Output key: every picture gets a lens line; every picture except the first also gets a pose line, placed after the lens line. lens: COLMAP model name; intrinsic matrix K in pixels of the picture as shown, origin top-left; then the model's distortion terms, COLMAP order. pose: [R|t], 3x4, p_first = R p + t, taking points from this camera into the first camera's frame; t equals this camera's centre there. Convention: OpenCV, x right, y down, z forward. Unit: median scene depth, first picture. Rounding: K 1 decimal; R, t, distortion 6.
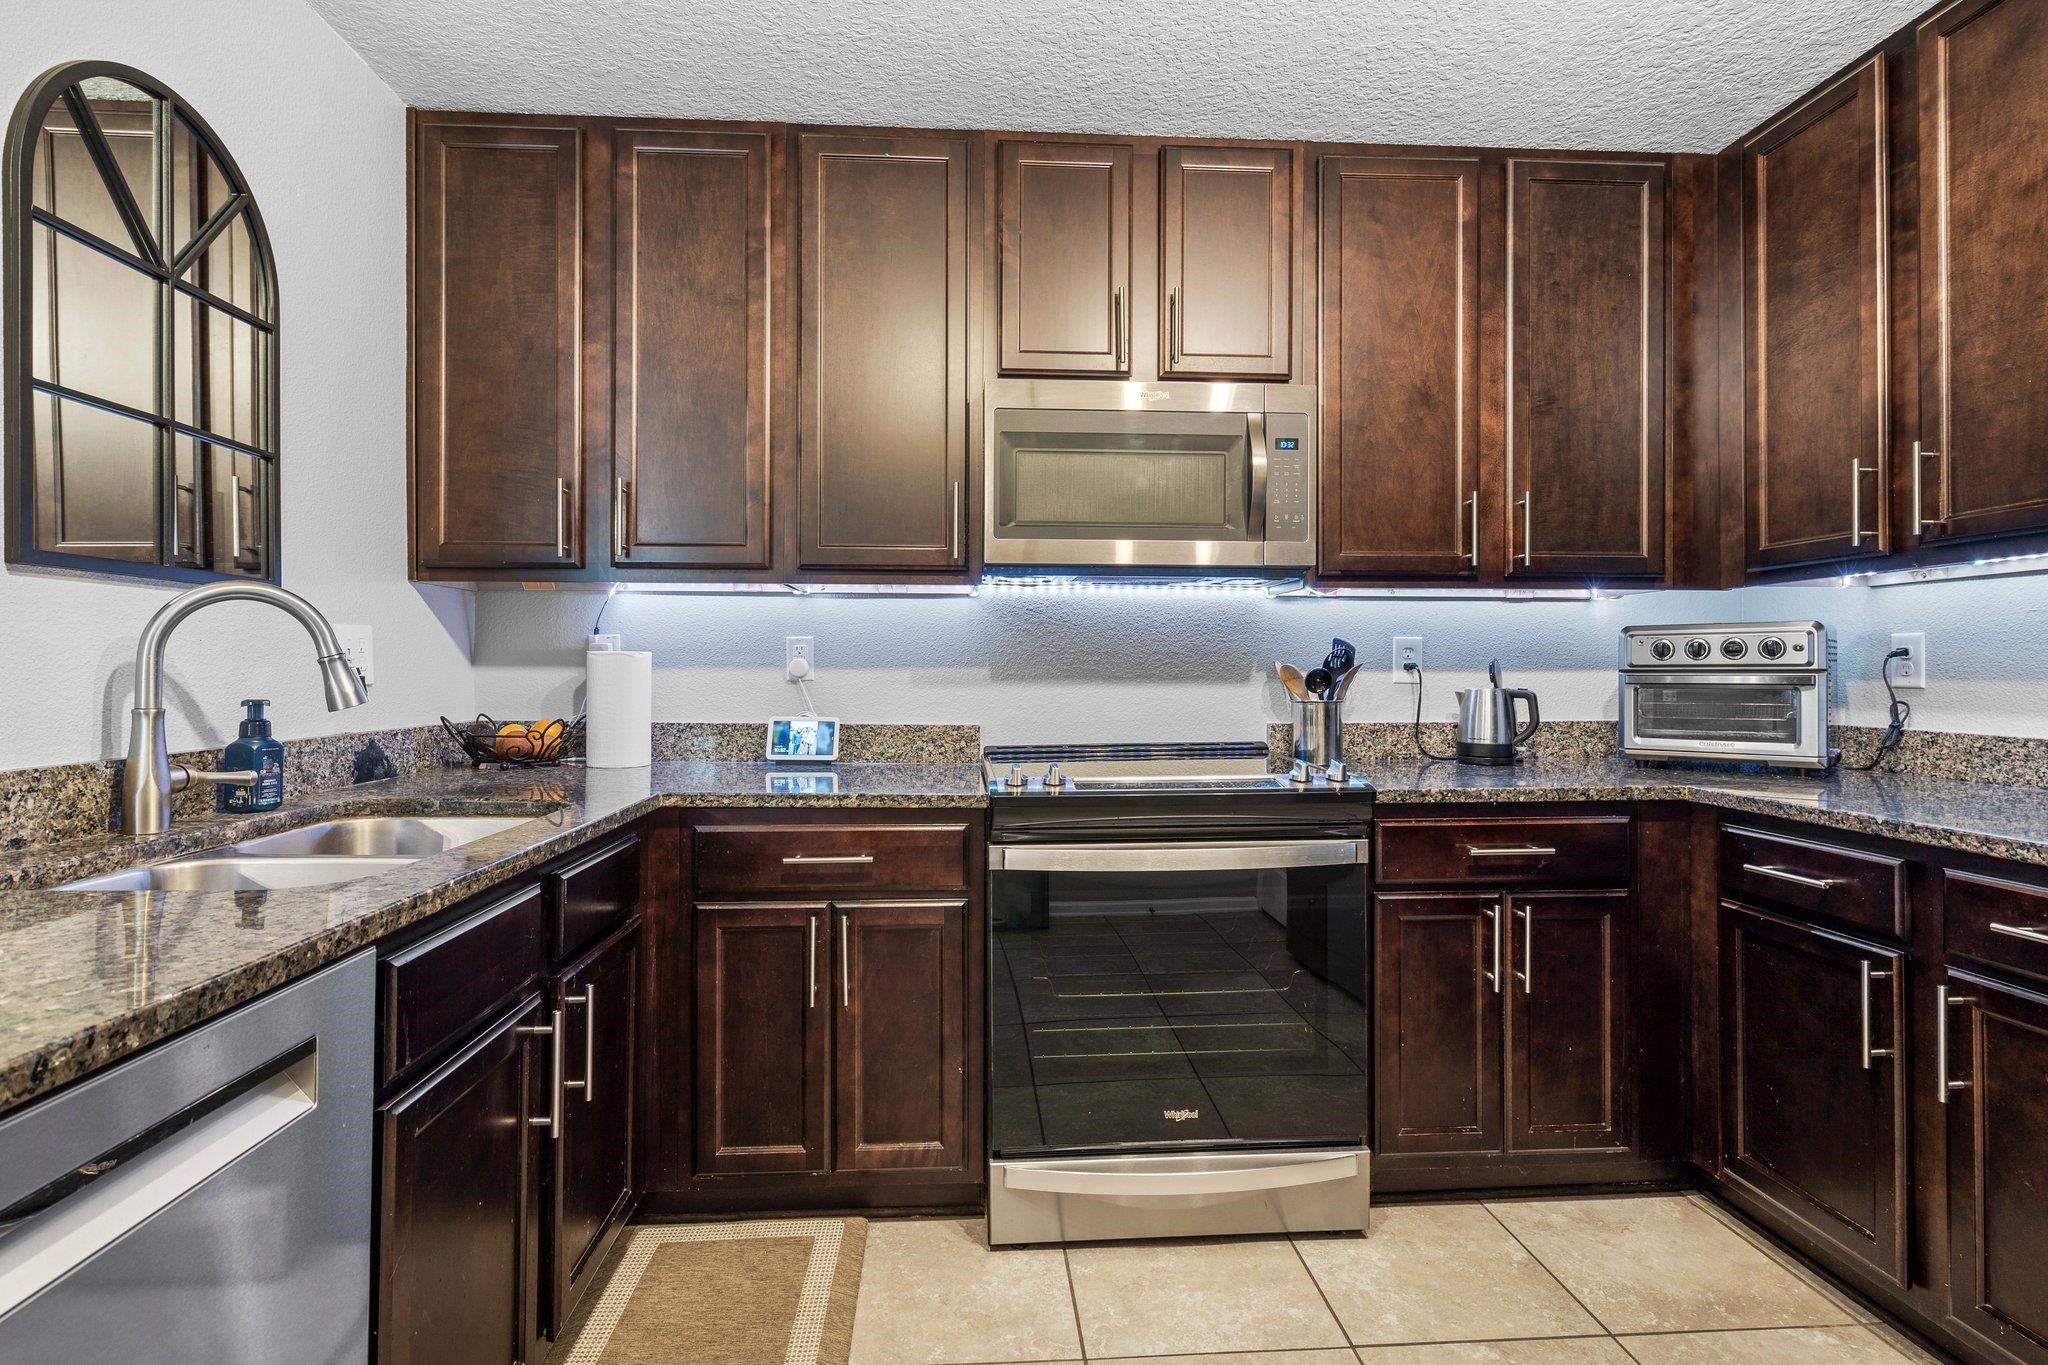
lens RADIAL K [[1012.6, 0, 1015.1], [0, 1012.6, 660.1], [0, 0, 1]] dist [0.003263, 0.001327]
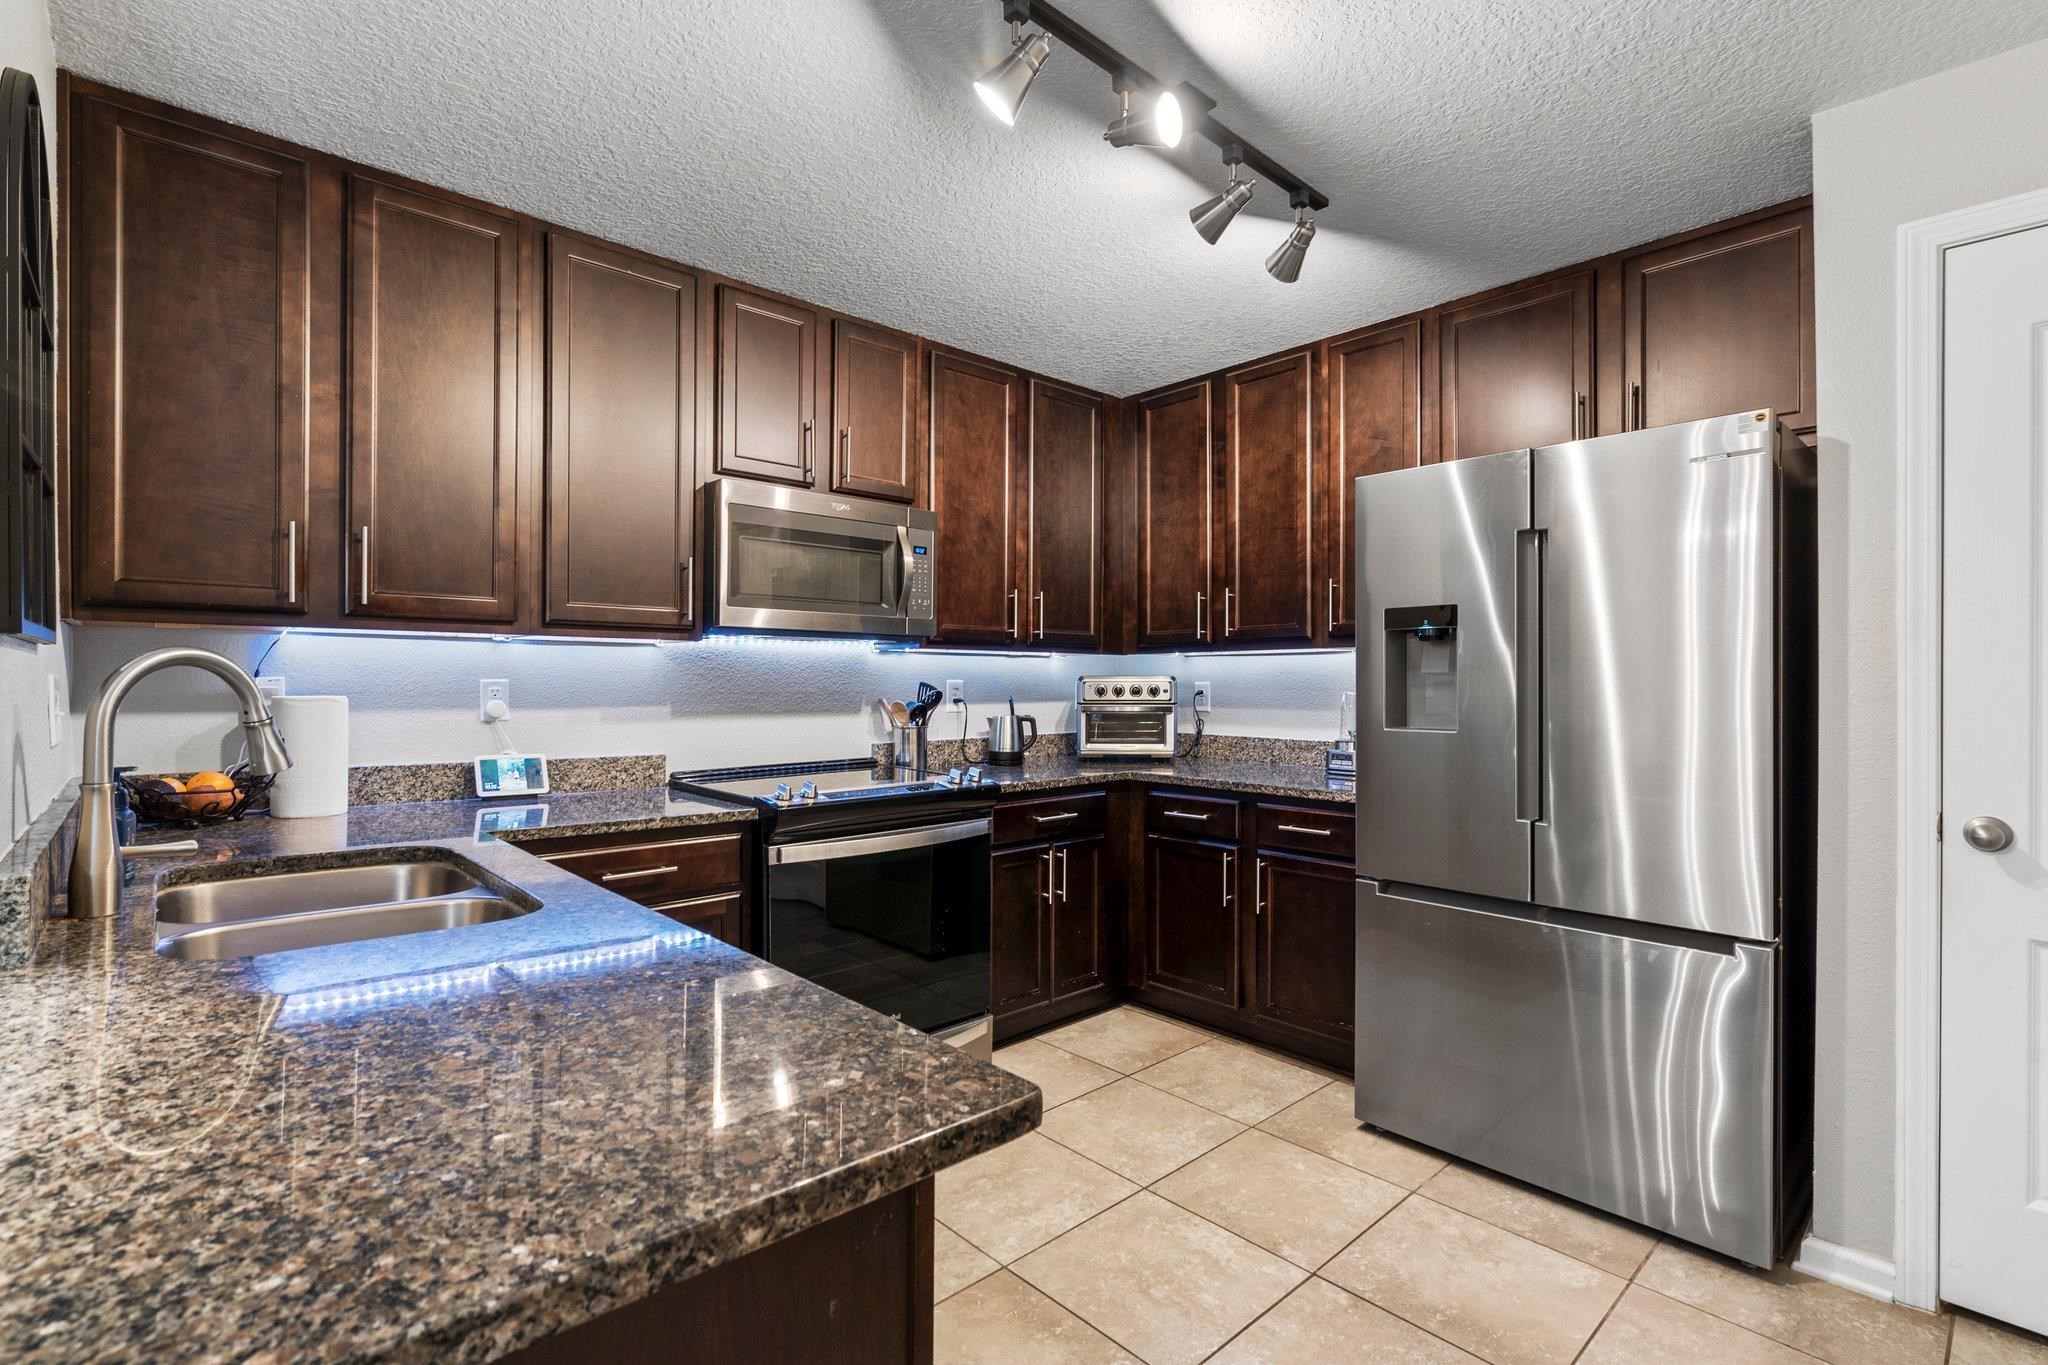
lens RADIAL K [[953.5, 0, 1025.6], [0, 953.5, 679.6], [0, 0, 1]] dist [-0.002053, 0.001430]
pose [[0.774951, 0.002862, 0.632014, -0.514771], [-0.008030, 0.999954, 0.005318, -0.041197], [-0.631970, -0.009196, 0.774938, -0.160413]]
